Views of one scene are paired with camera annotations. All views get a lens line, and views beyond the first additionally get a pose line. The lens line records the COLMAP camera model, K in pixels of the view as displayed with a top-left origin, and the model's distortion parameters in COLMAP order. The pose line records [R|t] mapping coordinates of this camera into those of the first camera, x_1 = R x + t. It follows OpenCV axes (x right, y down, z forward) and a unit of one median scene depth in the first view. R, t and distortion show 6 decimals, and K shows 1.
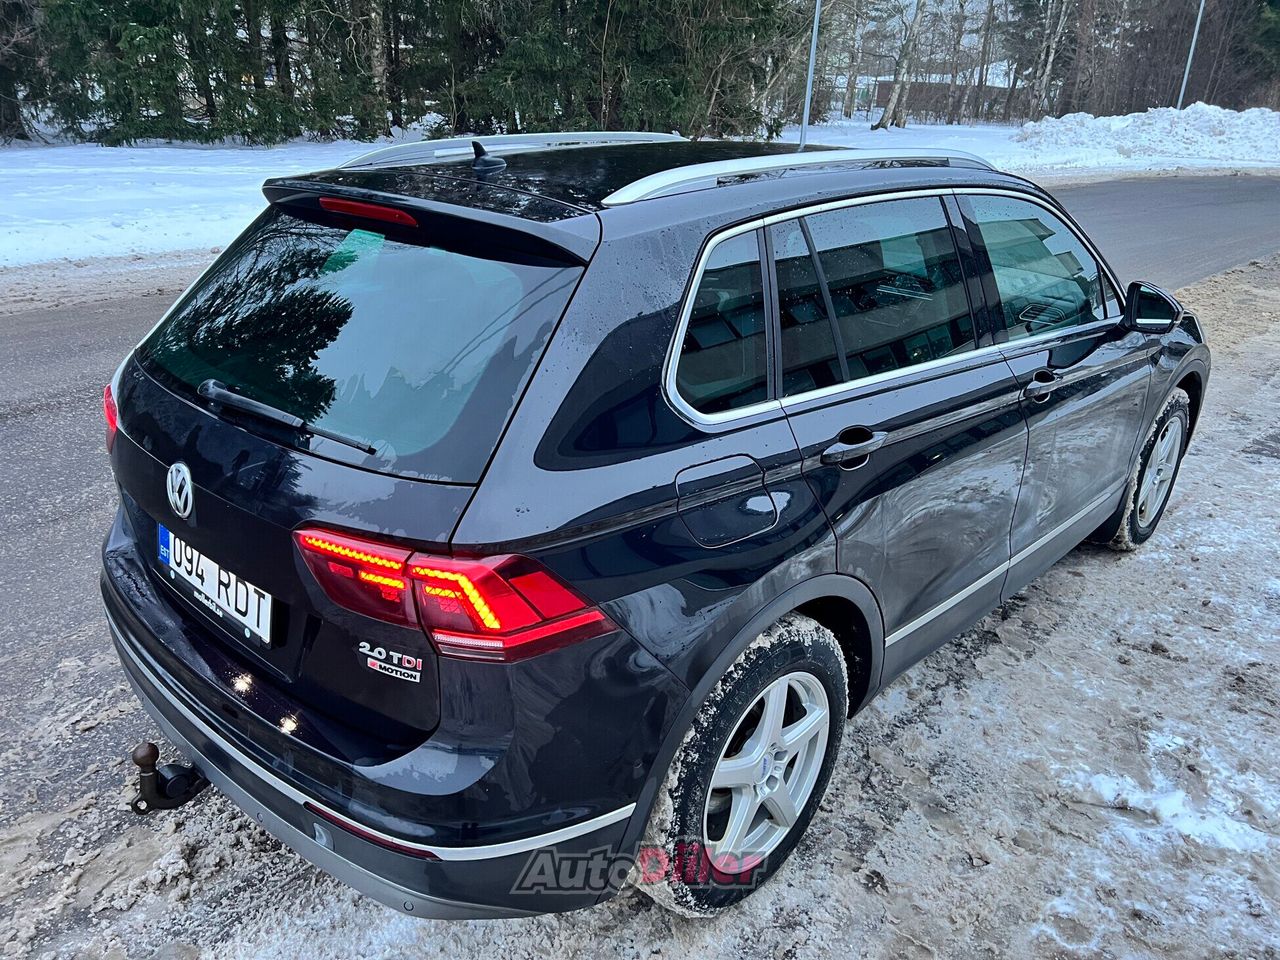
lens RADIAL K [[968.4, 0, 639.2], [0, 968.4, 473.4], [0, 0, 1]] dist [0.048487, -0.053901]
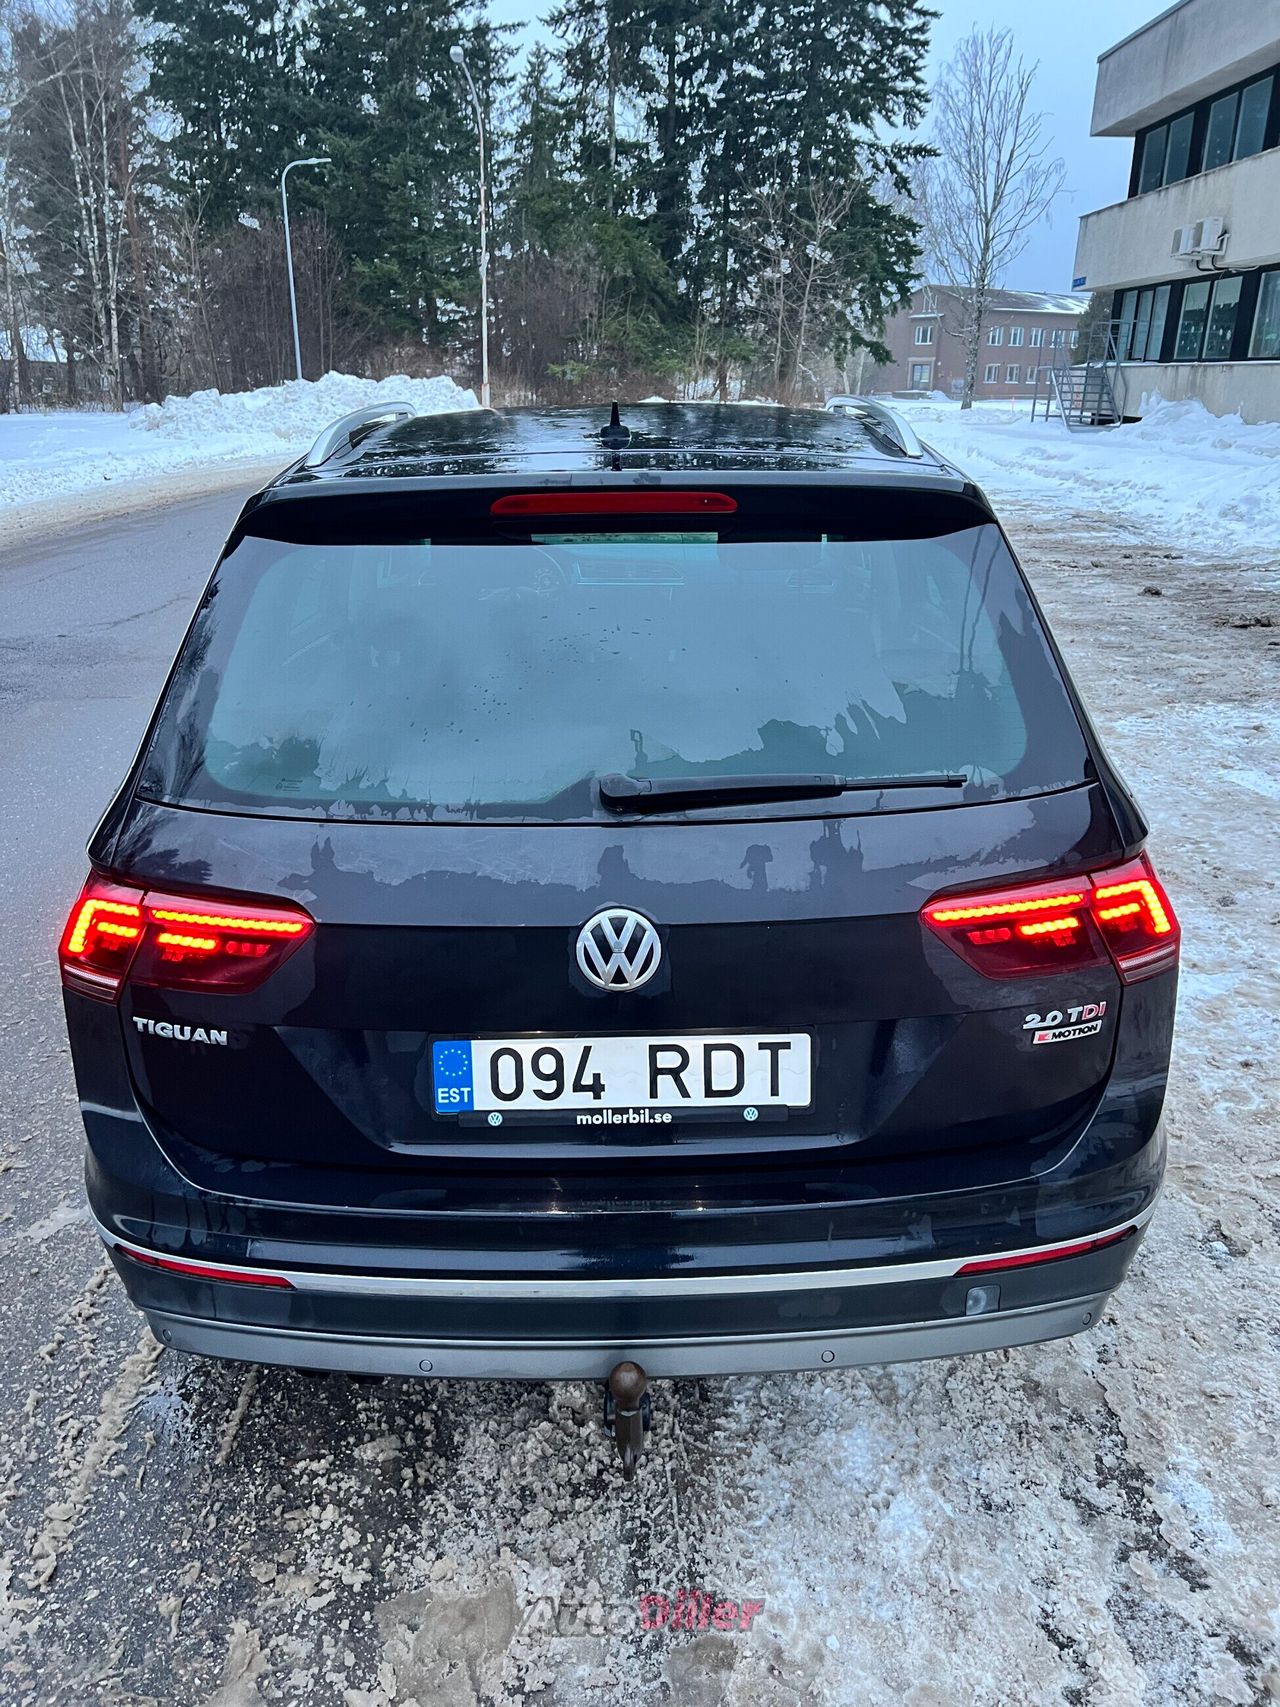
lens RADIAL K [[1295.1, 0, 640.0], [0, 1295.1, 853.5], [0, 0, 1]] dist [0.020143, 0.002753]
pose [[0.724578, -0.272565, 0.633004, -0.871354], [0.282318, 0.955261, 0.088166, -0.100646], [-0.628715, 0.114825, 0.769111, 0.291133]]
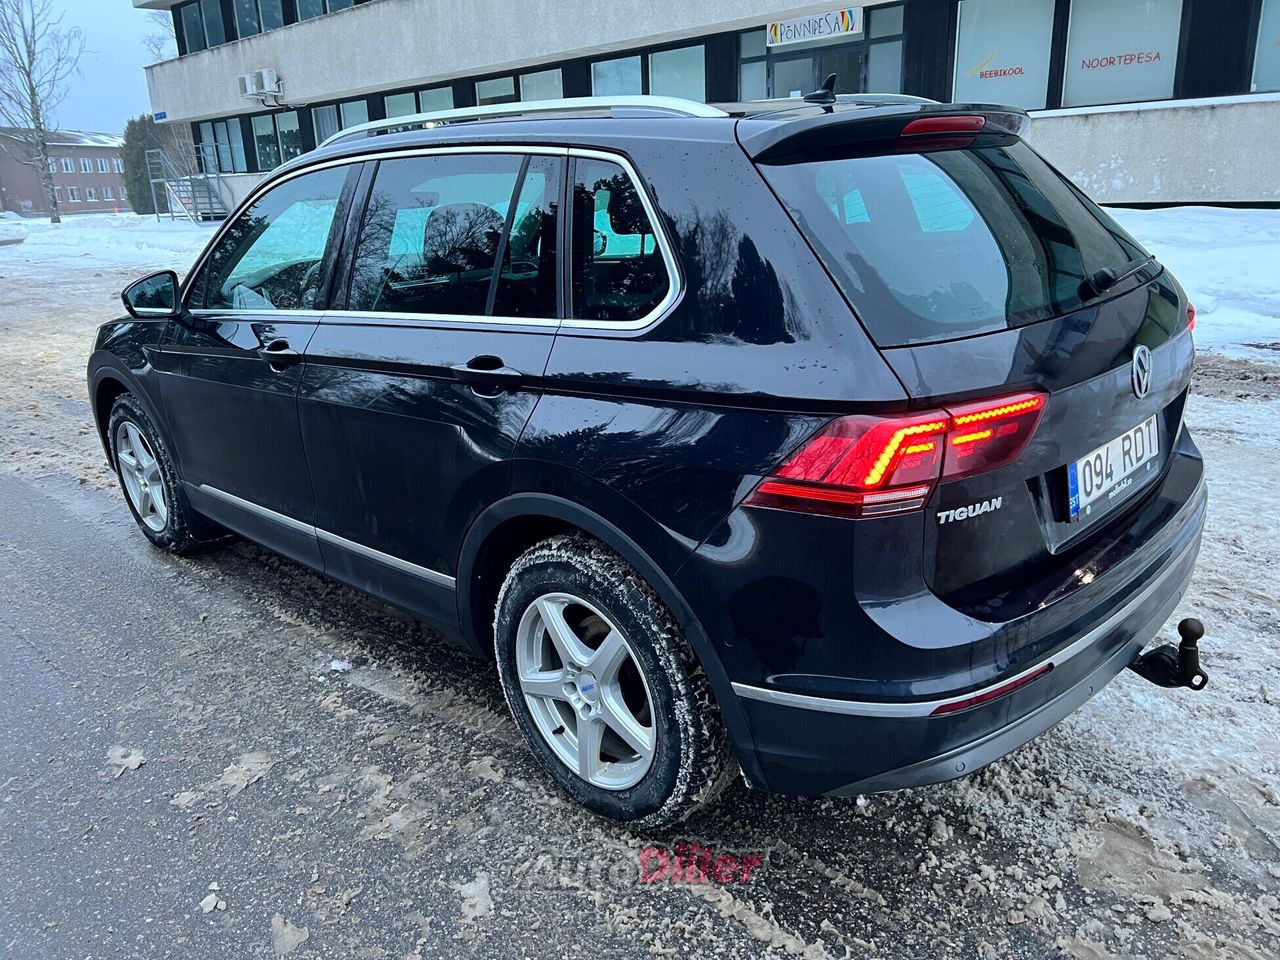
lens RADIAL K [[968.4, 0, 639.2], [0, 968.4, 473.4], [0, 0, 1]] dist [0.048487, -0.053901]
pose [[0.021625, -0.335487, 0.941797, -1.337907], [0.422293, 0.856922, 0.295556, -0.377685], [-0.906201, 0.391323, 0.160205, 1.211904]]
